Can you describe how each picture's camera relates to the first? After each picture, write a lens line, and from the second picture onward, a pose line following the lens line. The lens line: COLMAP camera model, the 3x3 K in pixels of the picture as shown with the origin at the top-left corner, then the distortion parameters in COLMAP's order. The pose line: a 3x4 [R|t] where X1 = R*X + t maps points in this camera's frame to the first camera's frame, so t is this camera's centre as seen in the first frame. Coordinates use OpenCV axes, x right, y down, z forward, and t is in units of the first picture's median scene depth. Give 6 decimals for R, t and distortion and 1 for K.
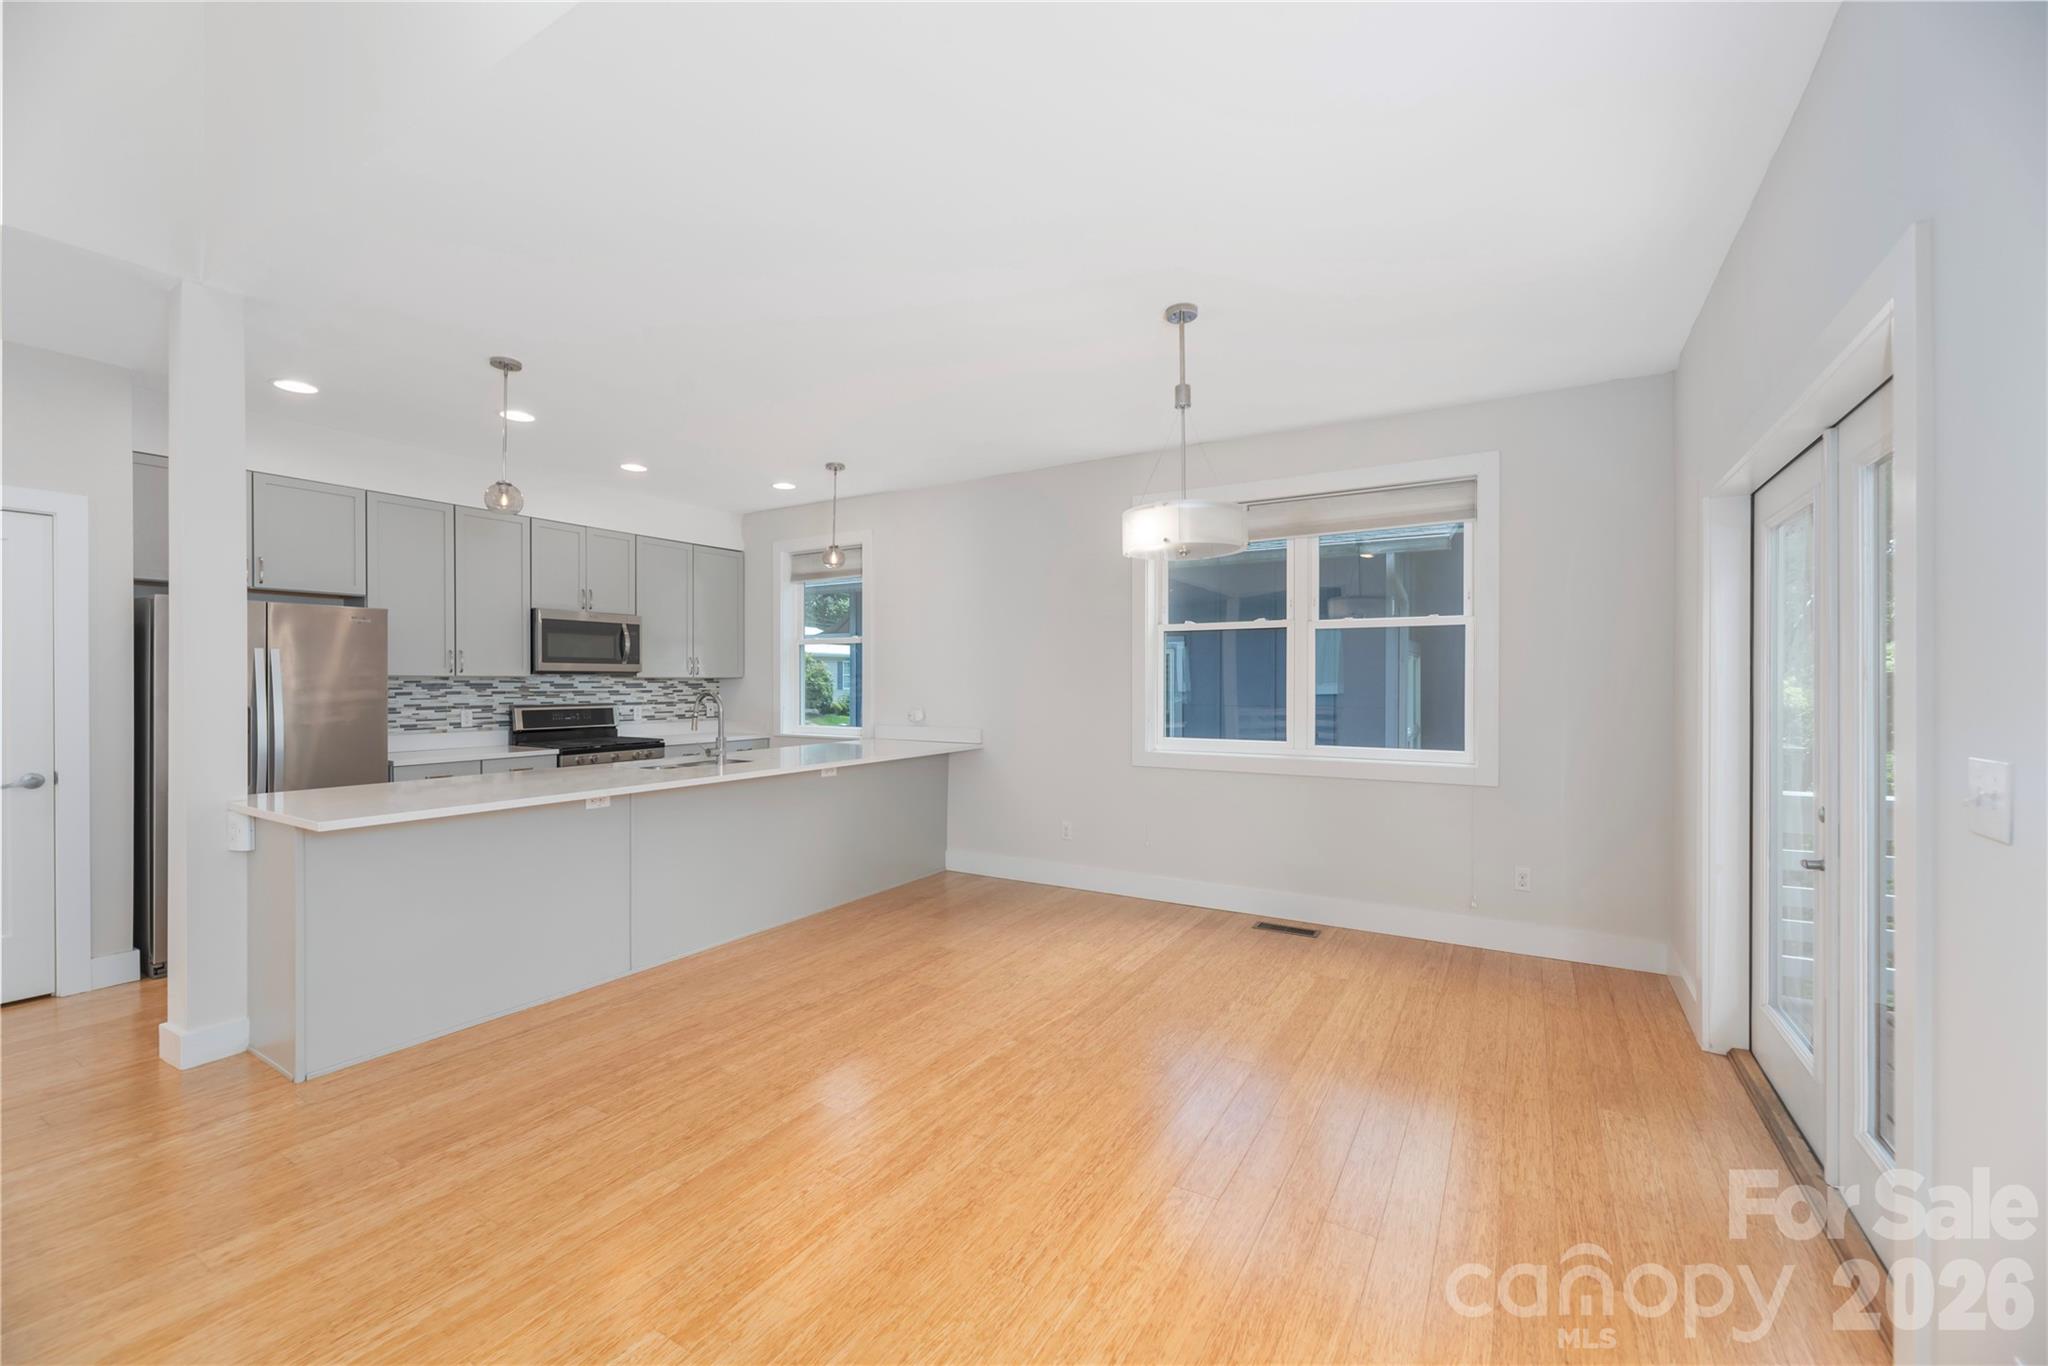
lens RADIAL K [[827.3, 0, 1024.0], [0, 827.3, 683.0], [0, 0, 1]] dist [-0.000766, -0.000039]
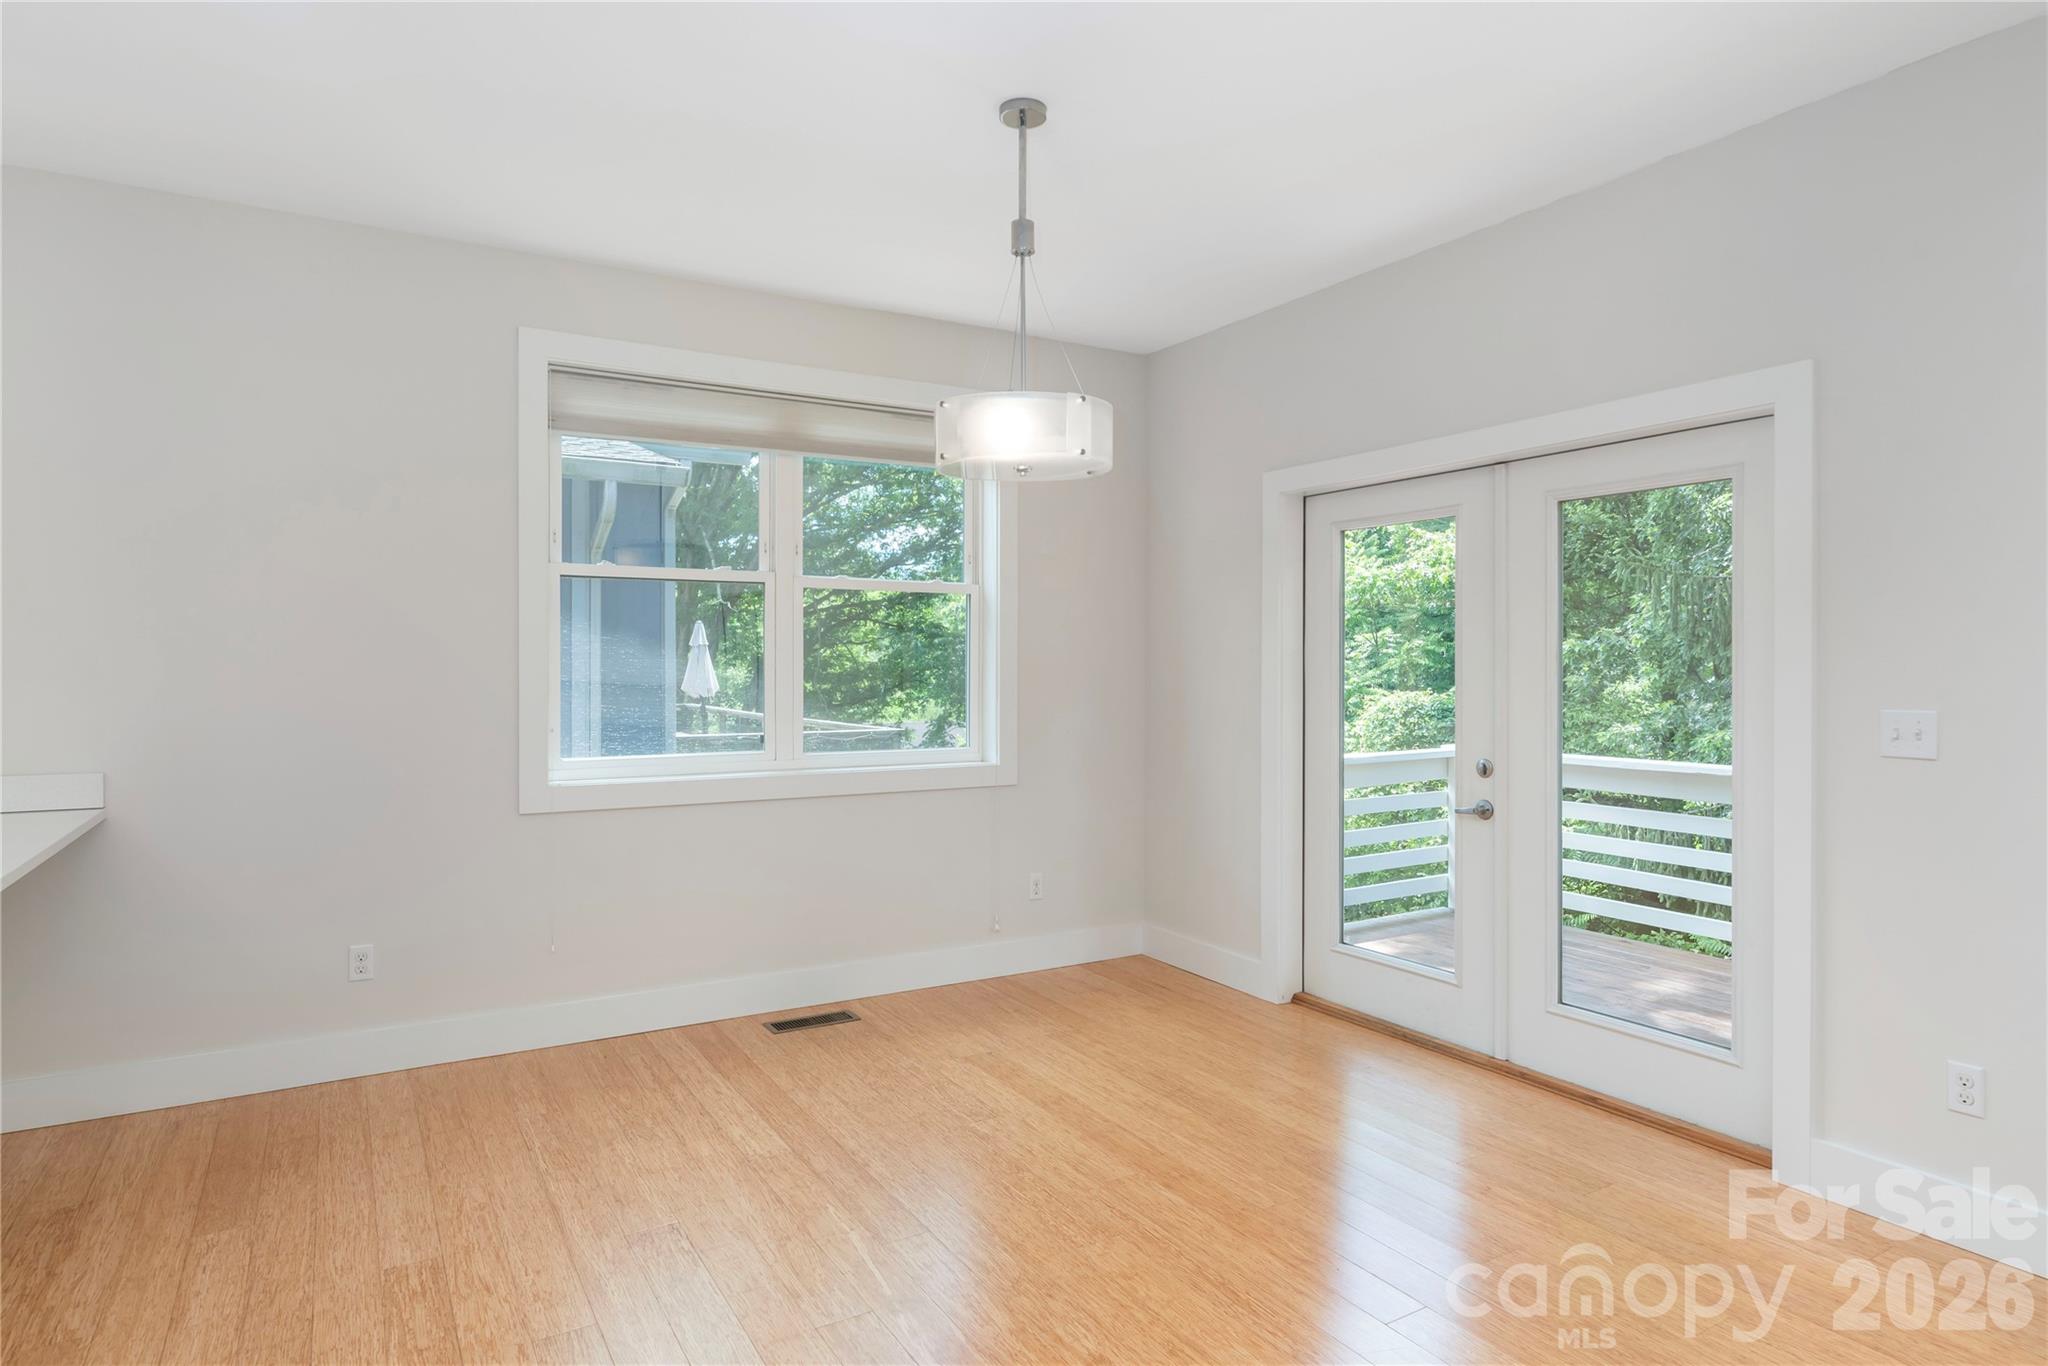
lens RADIAL K [[1149.1, 0, 1024.0], [0, 1149.1, 683.0], [0, 0, 1]] dist [-0.000471, 0.000245]
pose [[0.468840, -0.012865, 0.883189, -0.386047], [-0.000028, 0.999894, 0.014580, 0.000447], [-0.883283, -0.006861, 0.468790, 0.342320]]
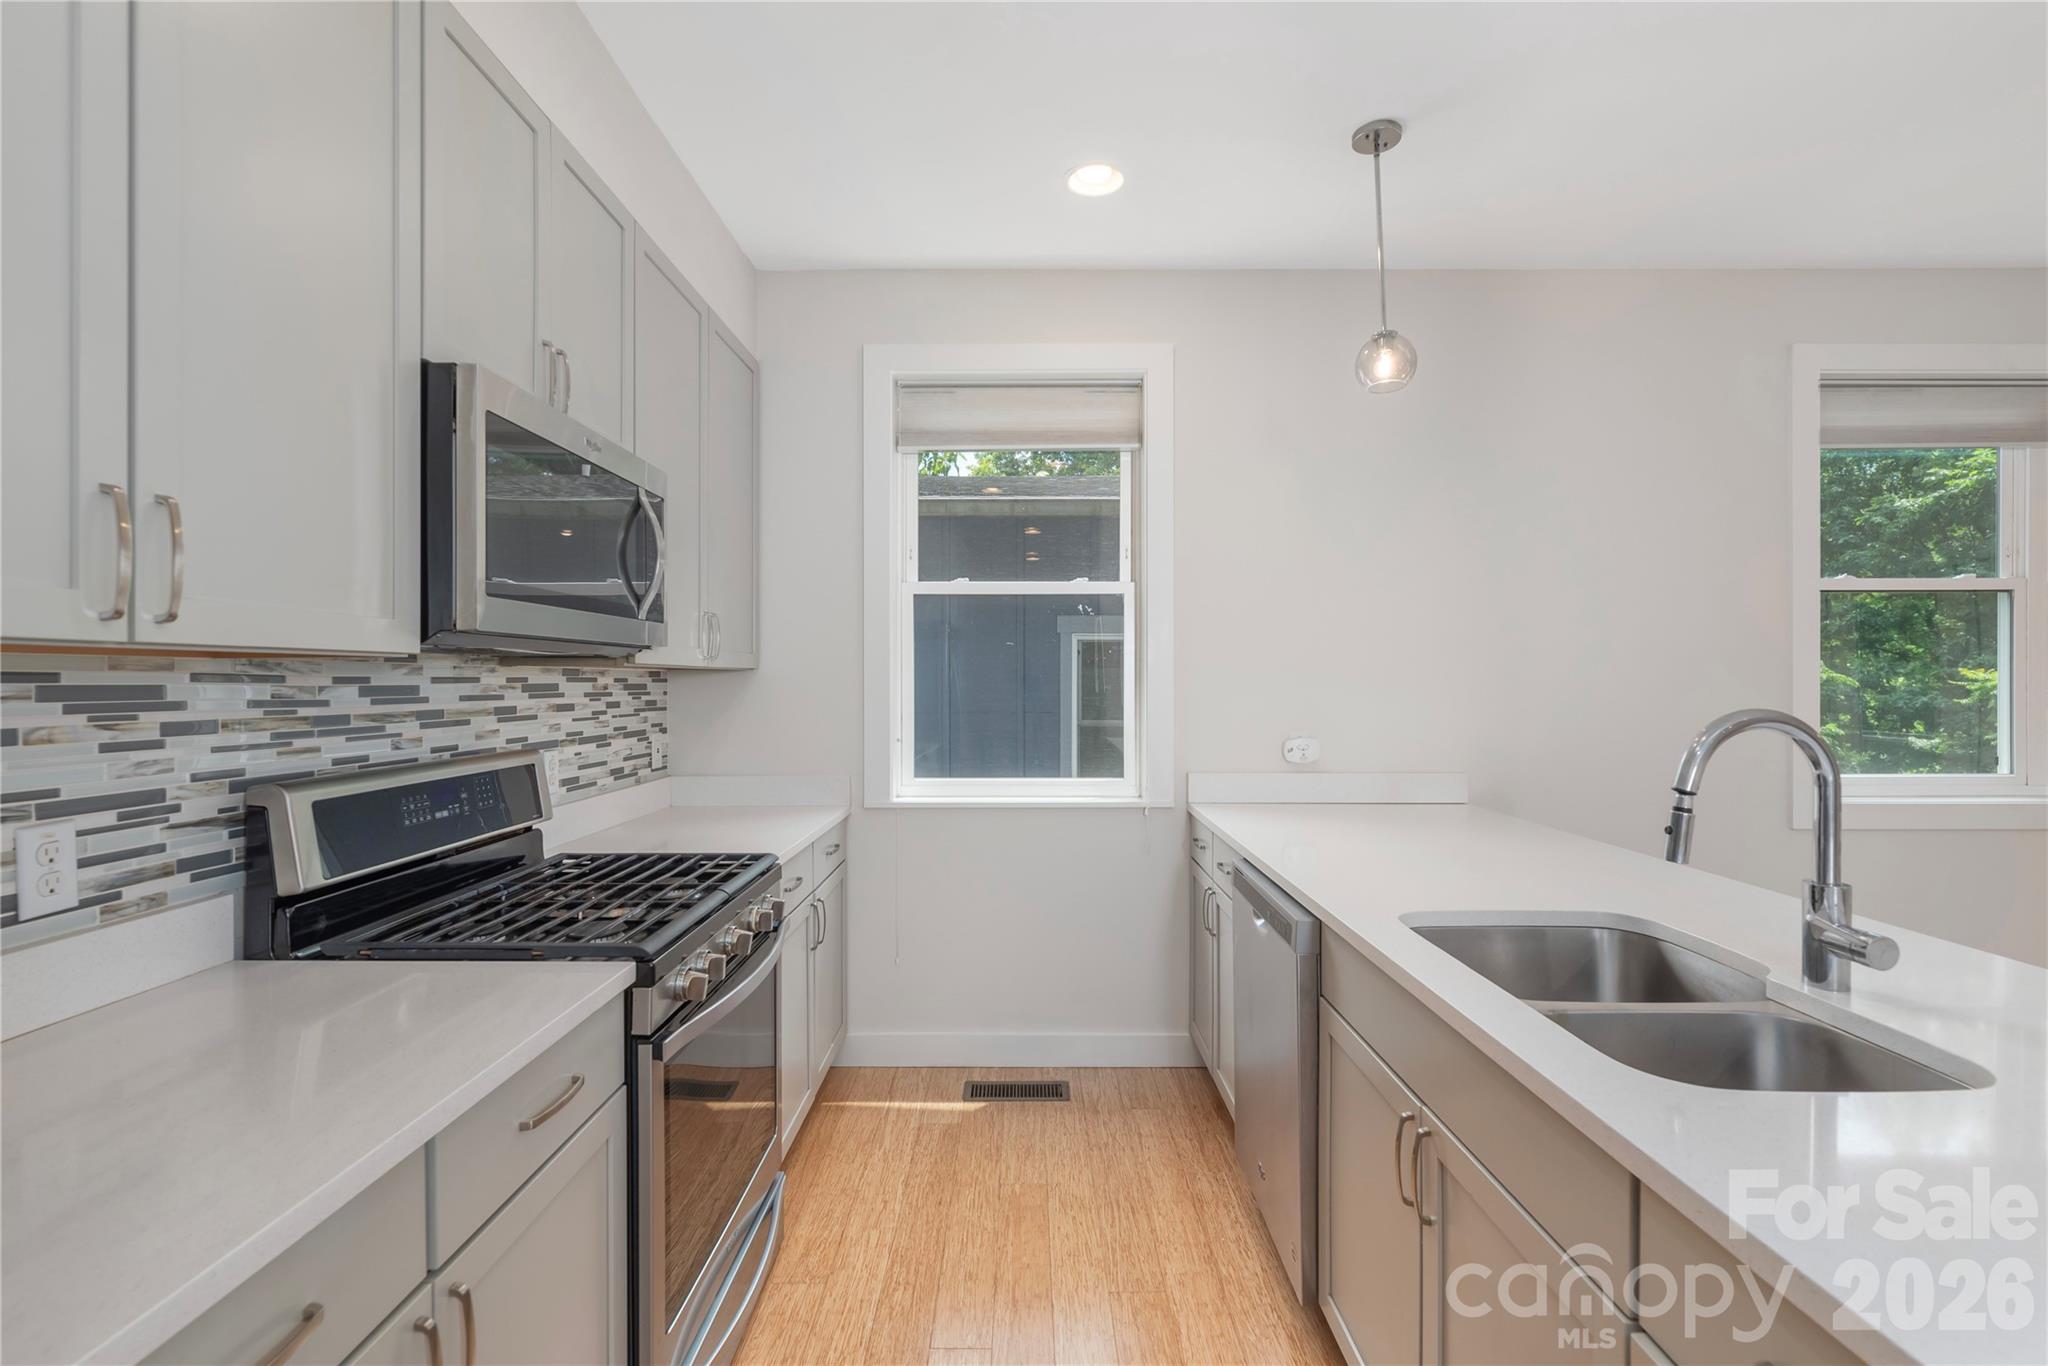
lens RADIAL K [[912.3, 0, 1024.0], [0, 912.3, 683.0], [0, 0, 1]] dist [-0.002776, -0.000221]
pose [[0.856739, -0.001947, 0.515747, -0.623843], [0.001444, 0.999998, 0.001376, -0.000239], [-0.515749, -0.000435, 0.856740, 0.745549]]
